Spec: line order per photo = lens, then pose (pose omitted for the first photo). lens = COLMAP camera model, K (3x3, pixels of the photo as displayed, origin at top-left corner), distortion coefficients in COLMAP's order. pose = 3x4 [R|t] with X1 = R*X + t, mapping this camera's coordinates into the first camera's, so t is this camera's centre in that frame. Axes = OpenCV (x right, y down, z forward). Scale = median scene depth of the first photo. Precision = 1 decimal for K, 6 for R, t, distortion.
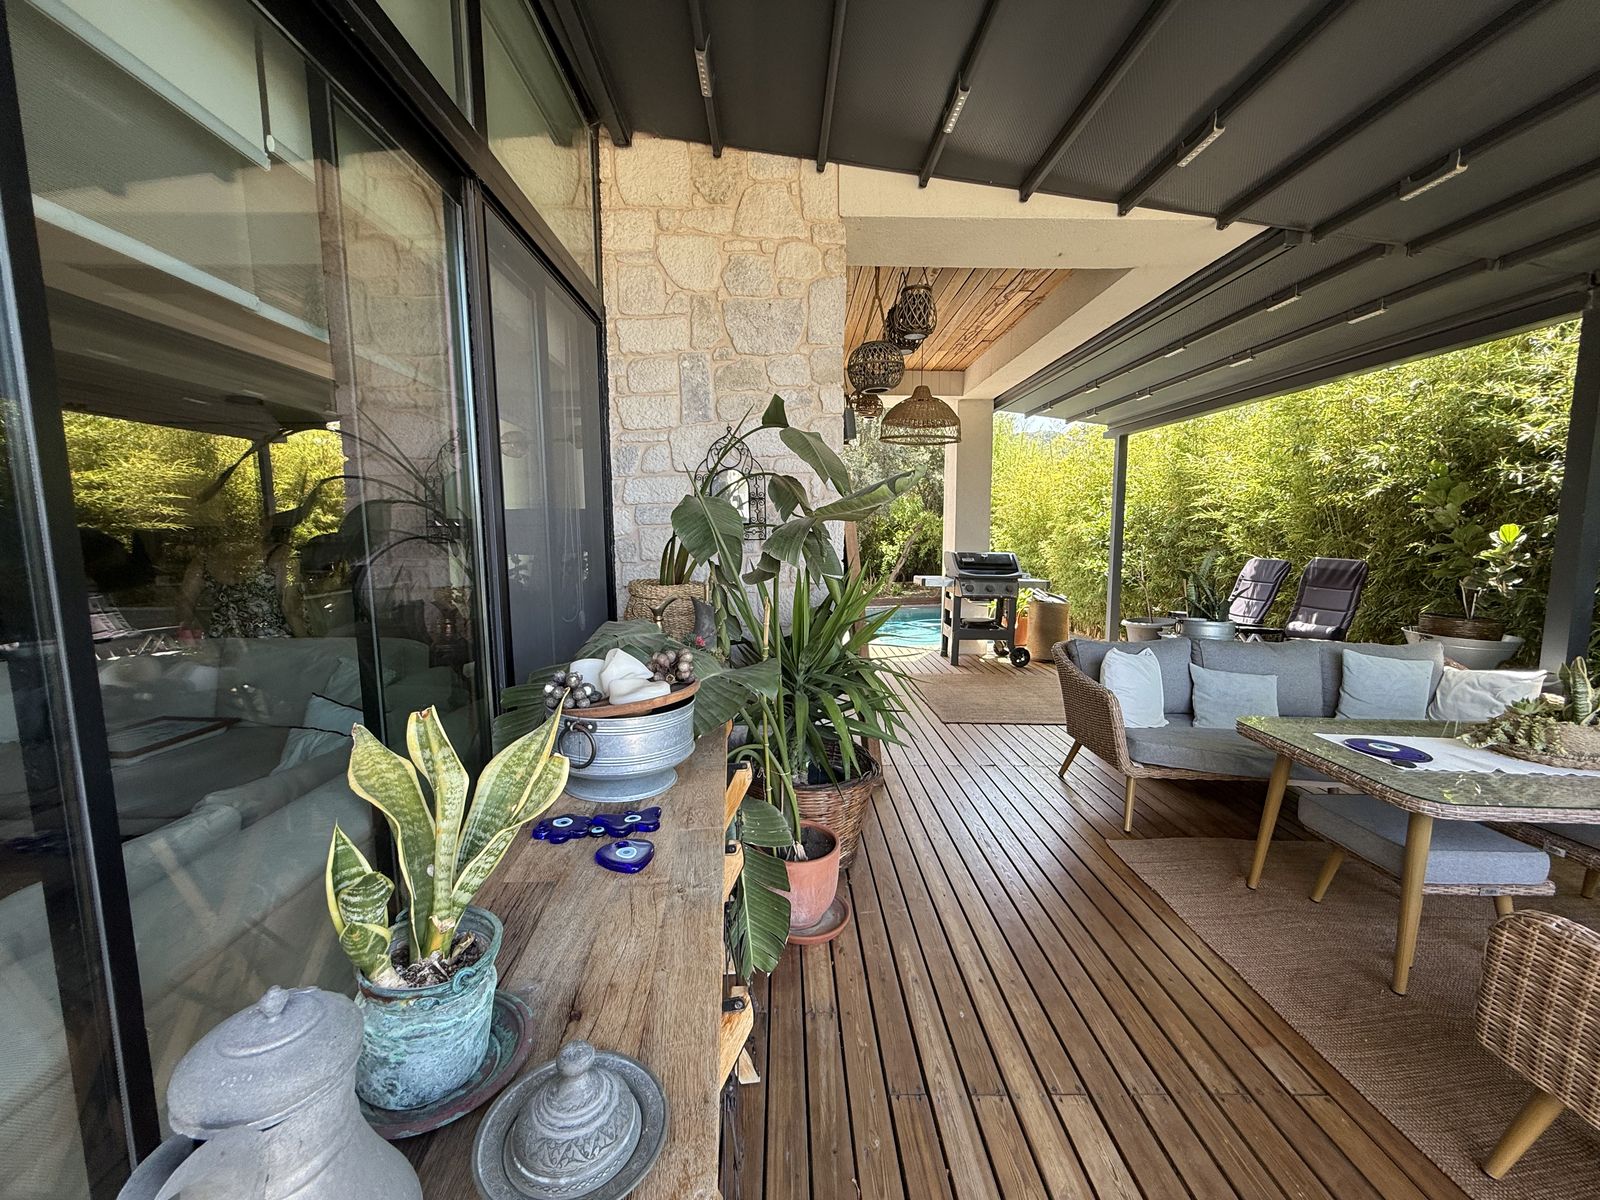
lens RADIAL K [[637.1, 0, 797.7], [0, 637.1, 599.8], [0, 0, 1]] dist [0.000193, 0.000369]
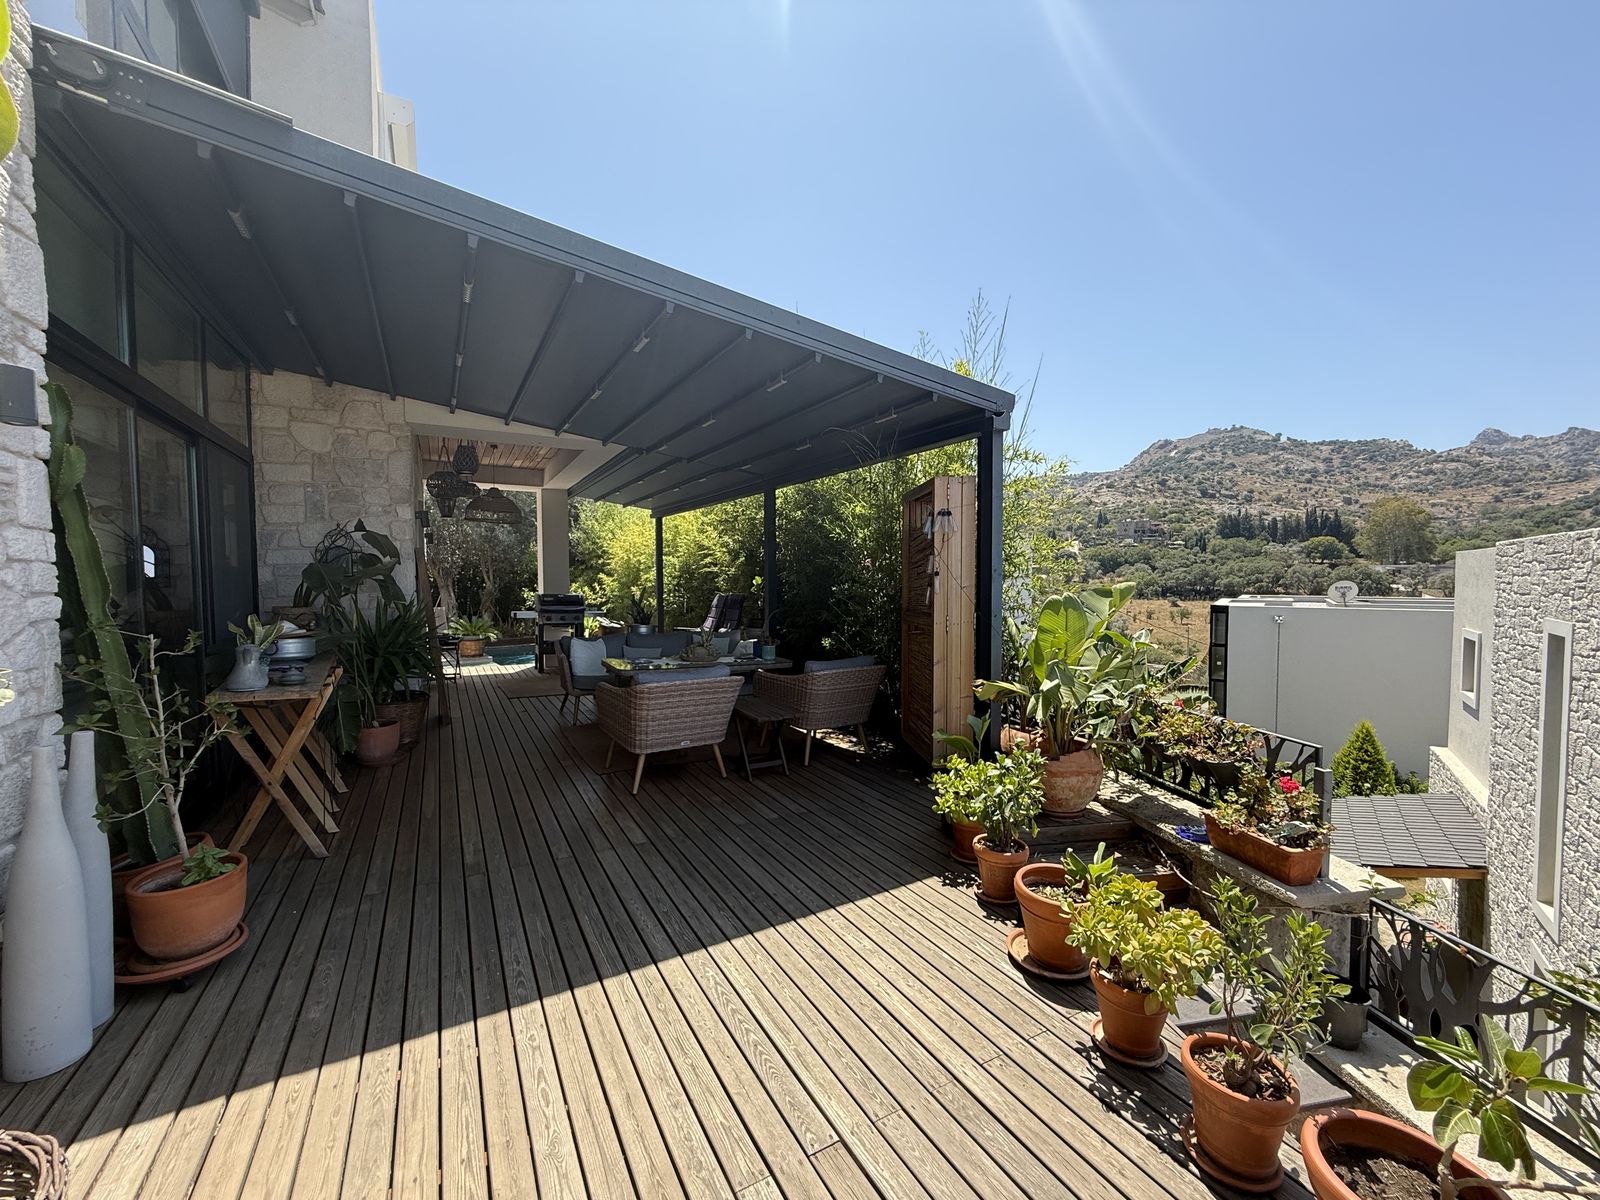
lens RADIAL K [[637.1, 0, 797.7], [0, 637.1, 599.8], [0, 0, 1]] dist [0.000193, 0.000369]
pose [[0.883533, -0.016723, 0.468070, 0.205661], [0.051418, 0.996785, -0.061446, 0.133501], [-0.465538, 0.078357, 0.881553, -1.265286]]
